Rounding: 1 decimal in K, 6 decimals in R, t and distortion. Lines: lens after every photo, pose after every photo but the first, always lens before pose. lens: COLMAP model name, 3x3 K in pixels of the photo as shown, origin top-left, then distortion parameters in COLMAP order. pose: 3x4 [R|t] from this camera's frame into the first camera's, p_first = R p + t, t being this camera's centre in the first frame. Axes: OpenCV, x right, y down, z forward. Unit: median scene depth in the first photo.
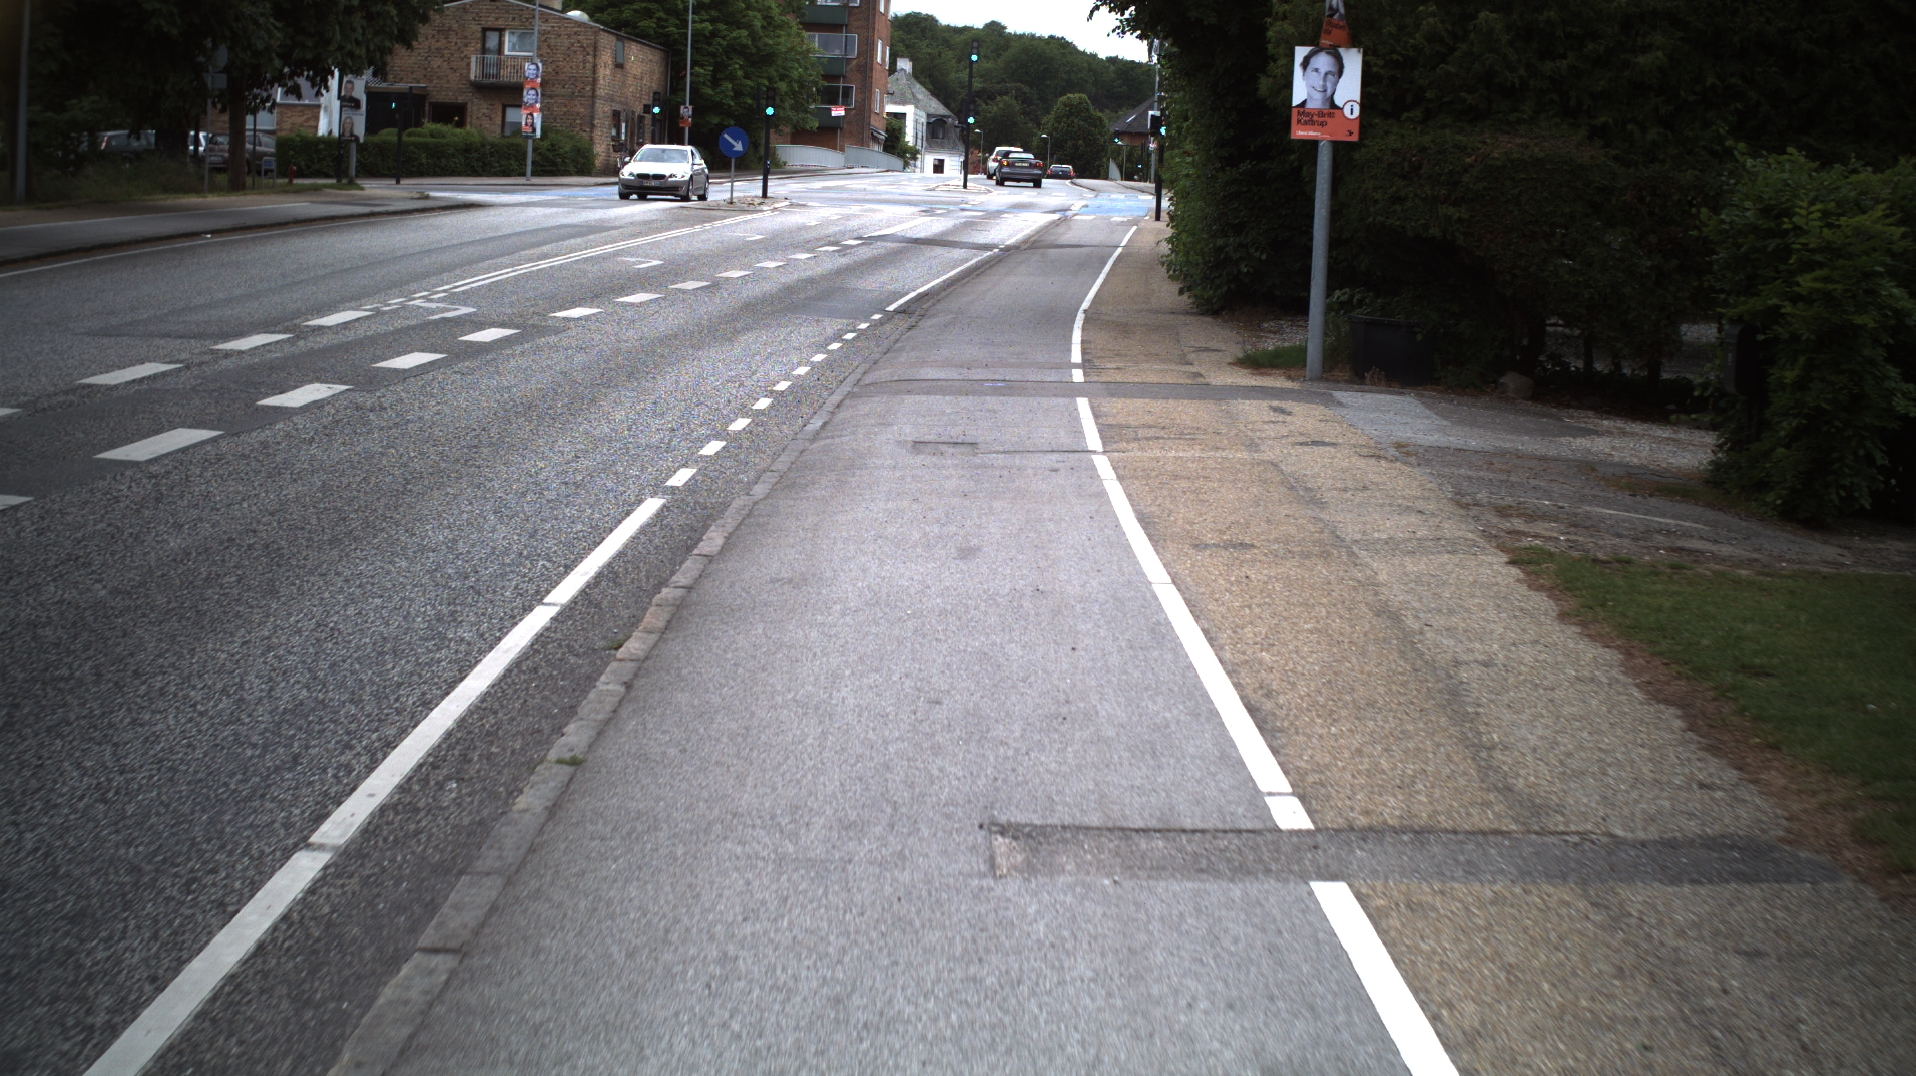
lens RADIAL K [[3401.5, 0, 958.0], [0, 3401.5, 538.0], [0, 0, 1]] dist [-0.244290, 0.167977]
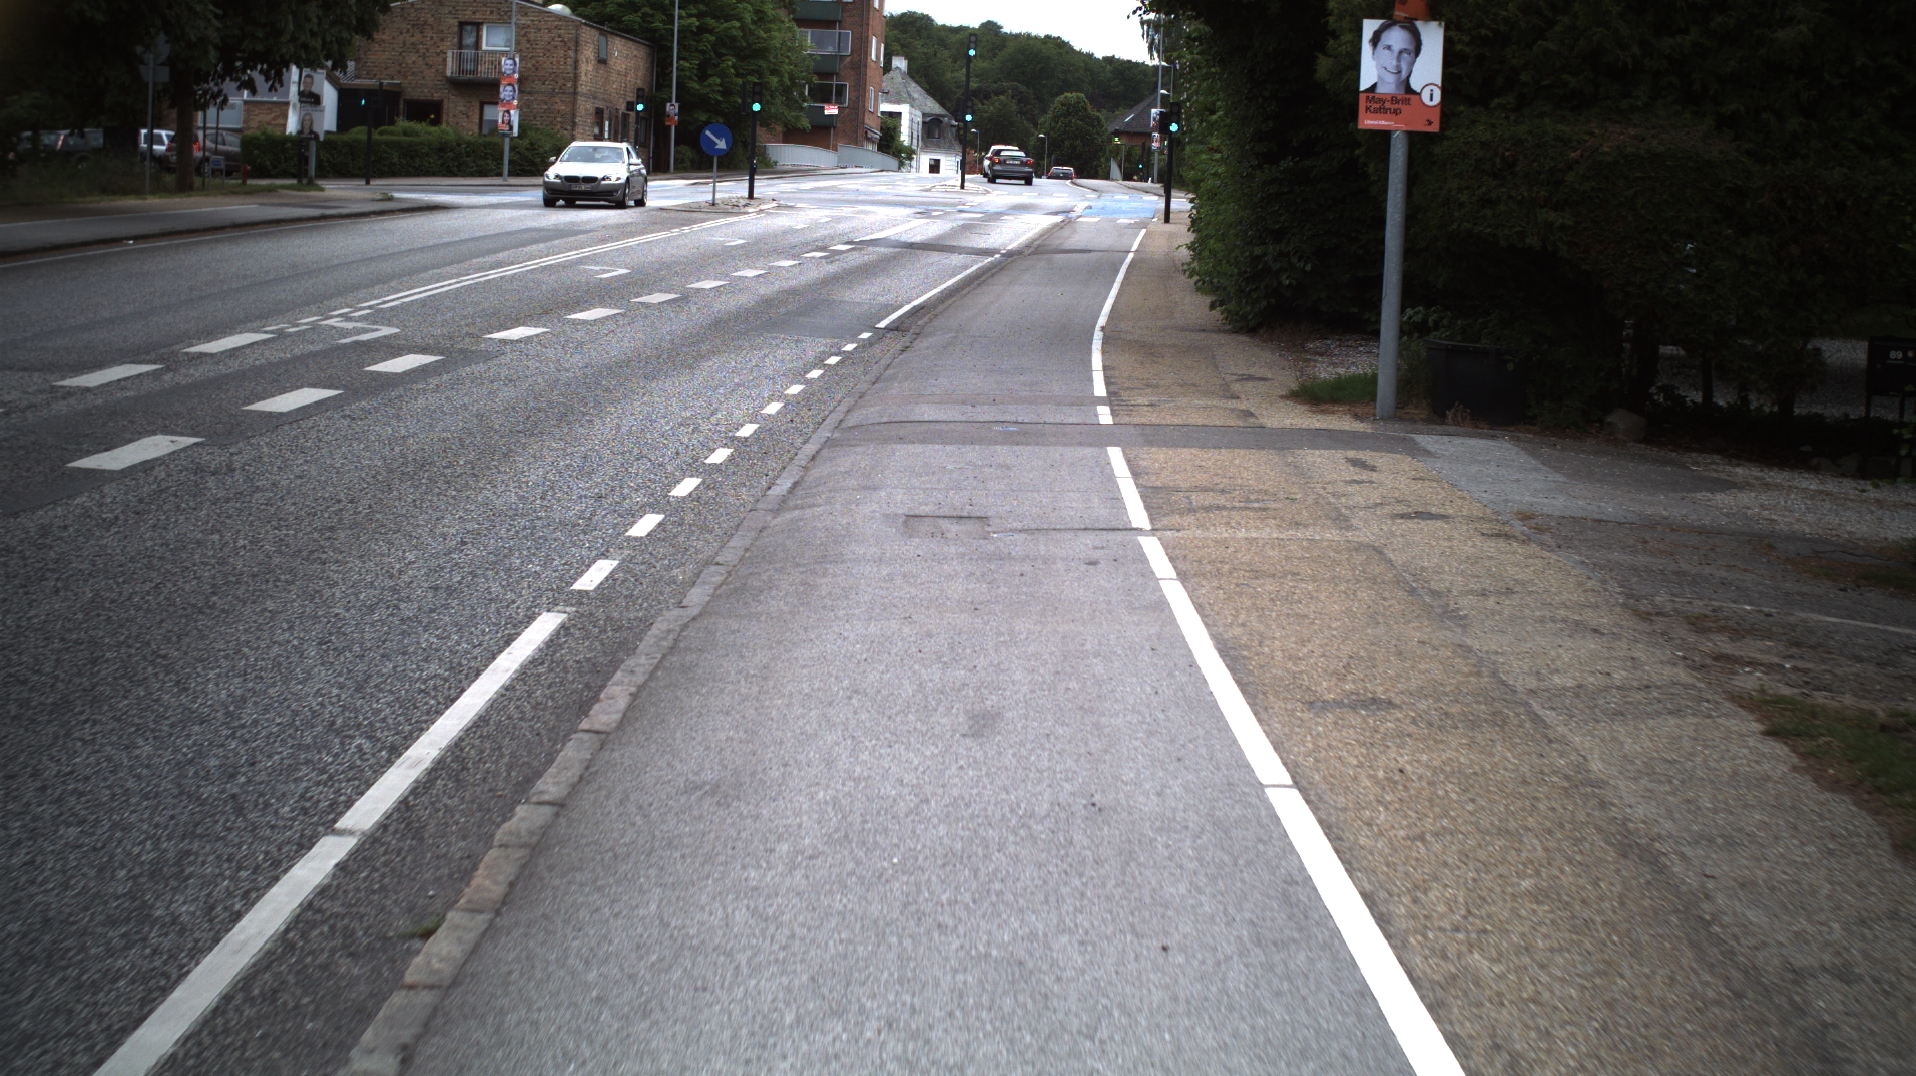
lens RADIAL K [[3401.5, 0, 958.0], [0, 3401.5, 538.0], [0, 0, 1]] dist [-0.244290, 0.167977]
pose [[0.999999, -0.000576, 0.001235, -0.000998], [0.000577, 1.000000, -0.000136, -0.010733], [-0.001235, 0.000137, 0.999999, 0.103973]]
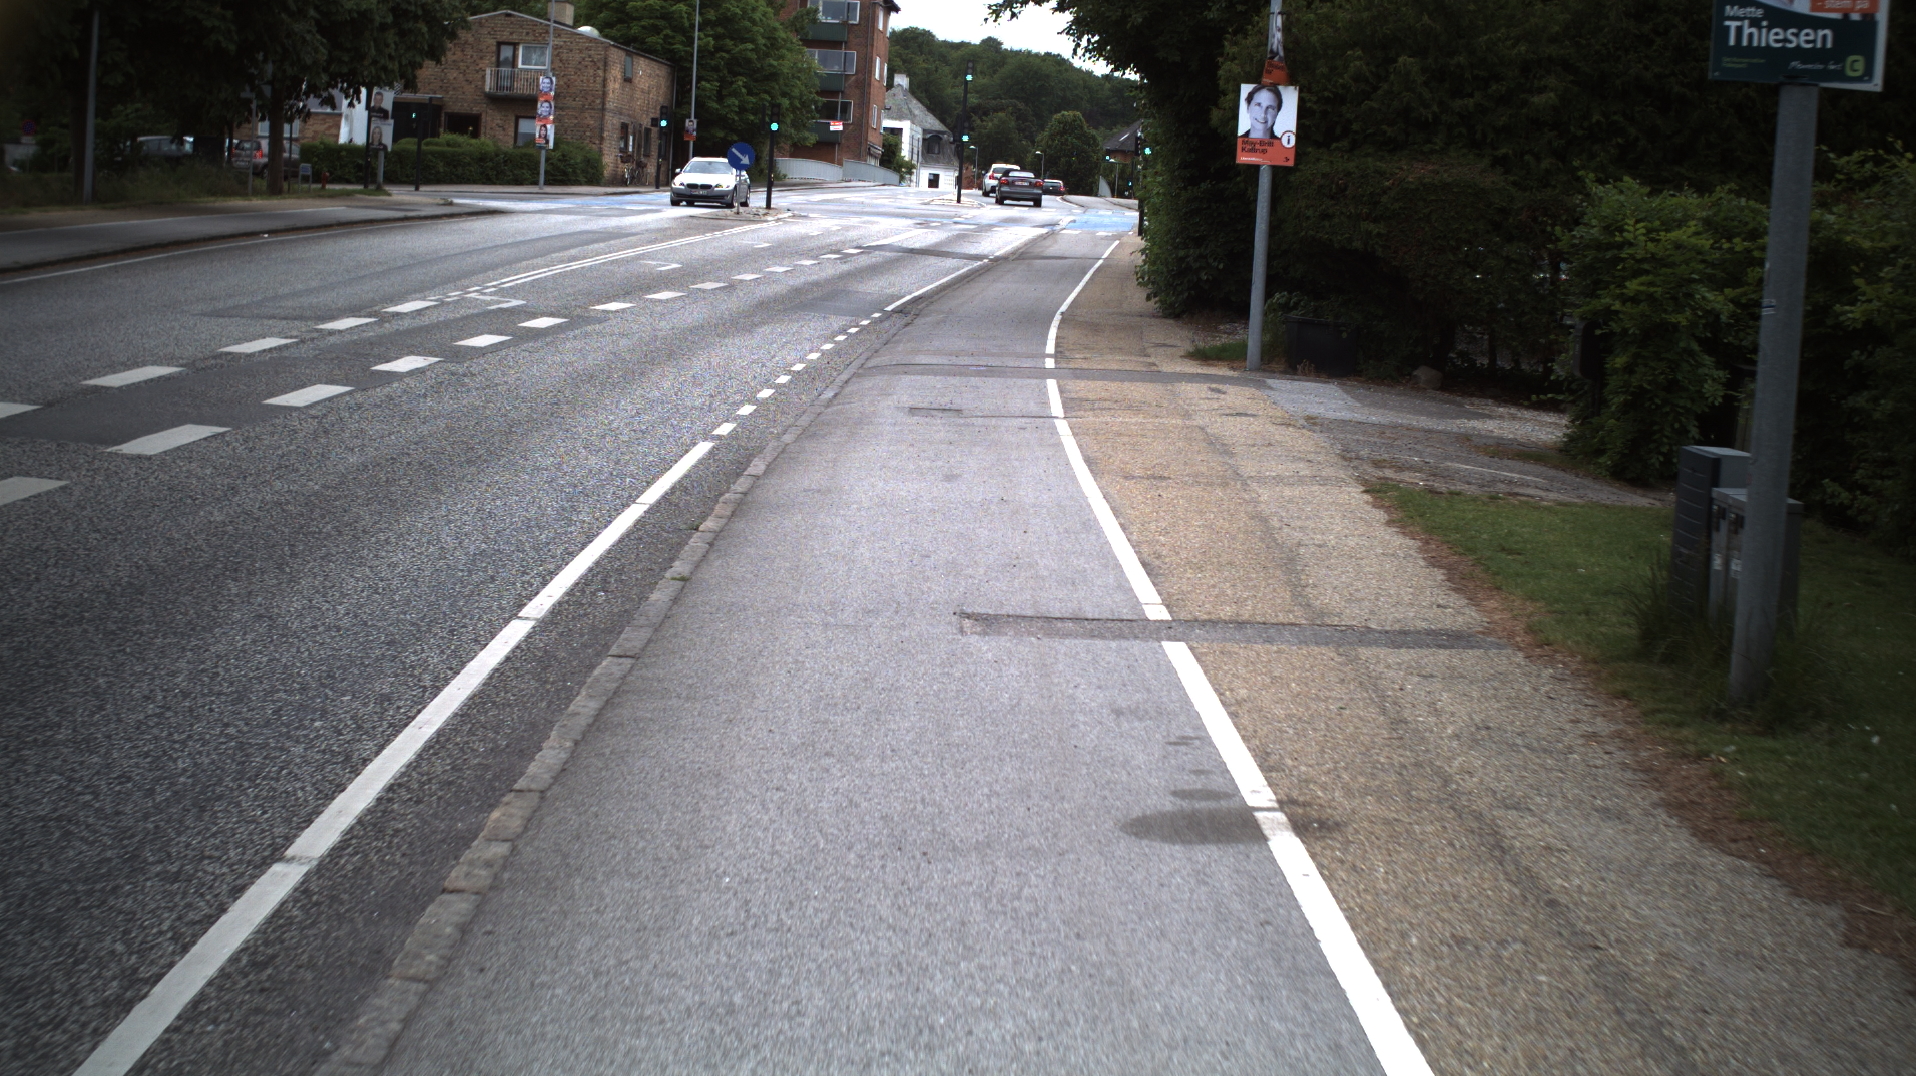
lens RADIAL K [[3401.5, 0, 958.0], [0, 3401.5, 538.0], [0, 0, 1]] dist [-0.244290, 0.167977]
pose [[0.999897, 0.014051, 0.002938, 0.000638], [-0.014038, 0.999892, -0.004332, 0.010977], [-0.002999, 0.004291, 0.999986, -0.103967]]
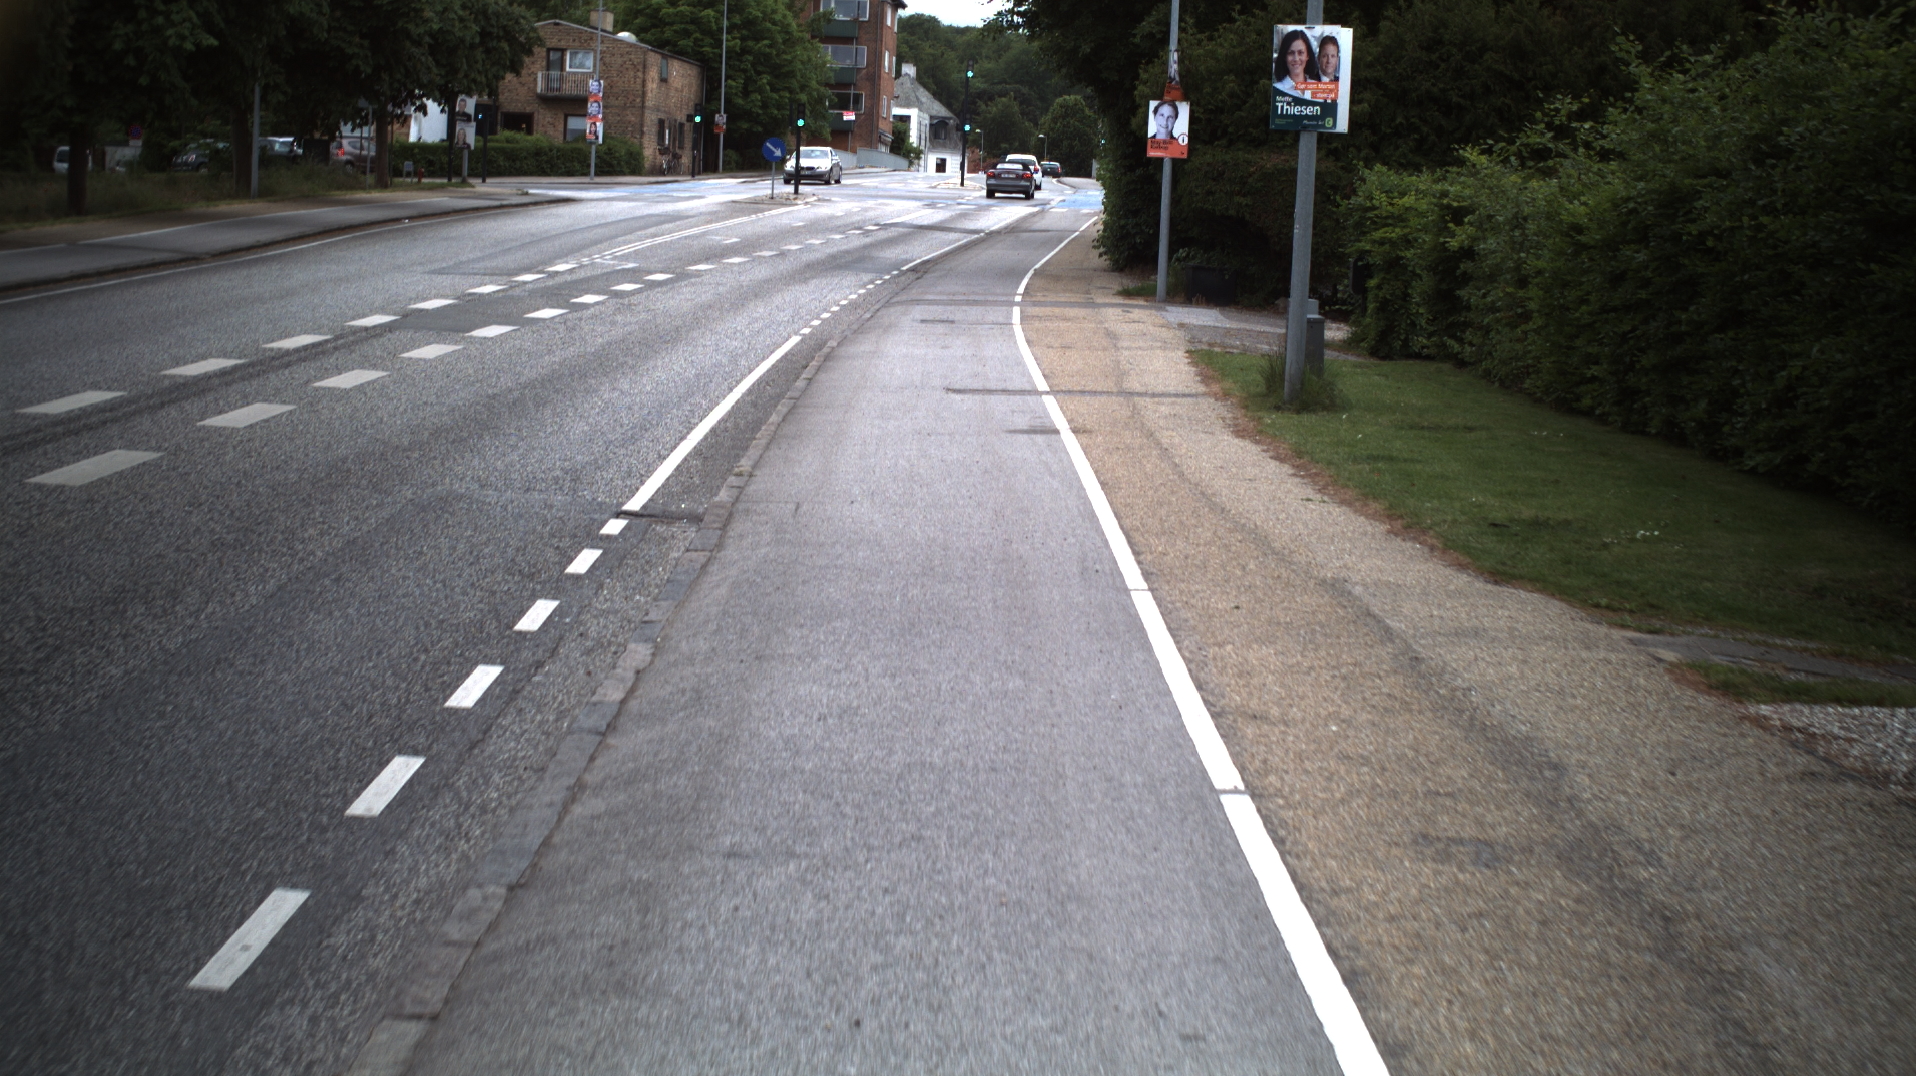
lens RADIAL K [[3401.5, 0, 958.0], [0, 3401.5, 538.0], [0, 0, 1]] dist [-0.244290, 0.167977]
pose [[0.999999, -0.001091, -0.001132, 0.004504], [0.001092, 0.999999, 0.000863, 0.042345], [0.001131, -0.000864, 0.999999, -0.415223]]
